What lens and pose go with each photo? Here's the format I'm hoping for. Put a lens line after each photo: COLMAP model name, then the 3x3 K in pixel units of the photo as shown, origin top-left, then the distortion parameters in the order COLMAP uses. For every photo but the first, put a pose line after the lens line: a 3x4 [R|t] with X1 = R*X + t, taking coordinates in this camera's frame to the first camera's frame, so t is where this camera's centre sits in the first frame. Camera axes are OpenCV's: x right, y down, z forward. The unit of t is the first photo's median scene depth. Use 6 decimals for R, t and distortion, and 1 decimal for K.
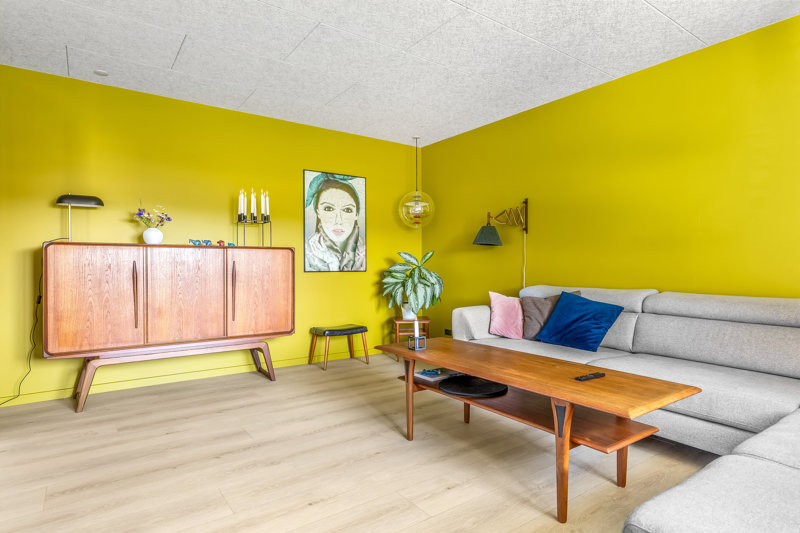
lens RADIAL K [[445.4, 0, 402.2], [0, 445.4, 266.1], [0, 0, 1]] dist [0.000838, 0.000060]
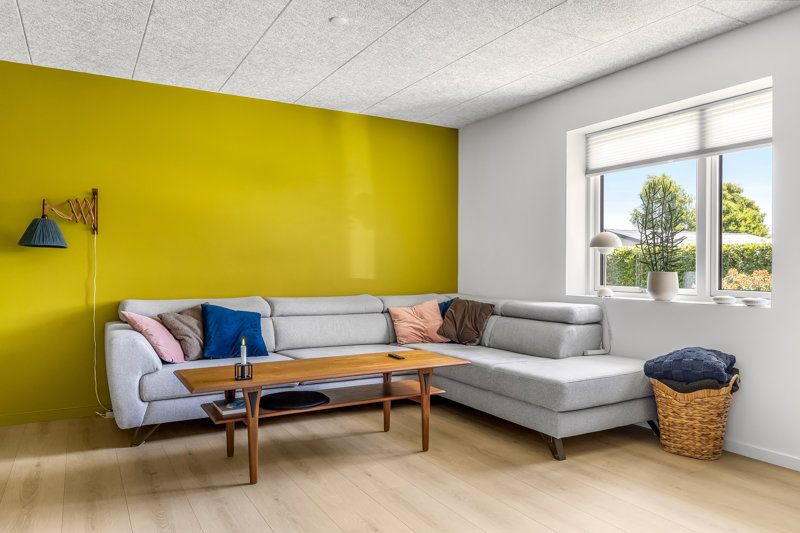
lens RADIAL K [[572.2, 0, 401.1], [0, 572.2, 266.0], [0, 0, 1]] dist [0.003111, 0.000424]
pose [[0.095977, 0.000084, 0.995384, -1.038818], [-0.004482, 0.999990, 0.000348, -0.033002], [-0.995373, -0.004495, 0.095976, 0.595453]]
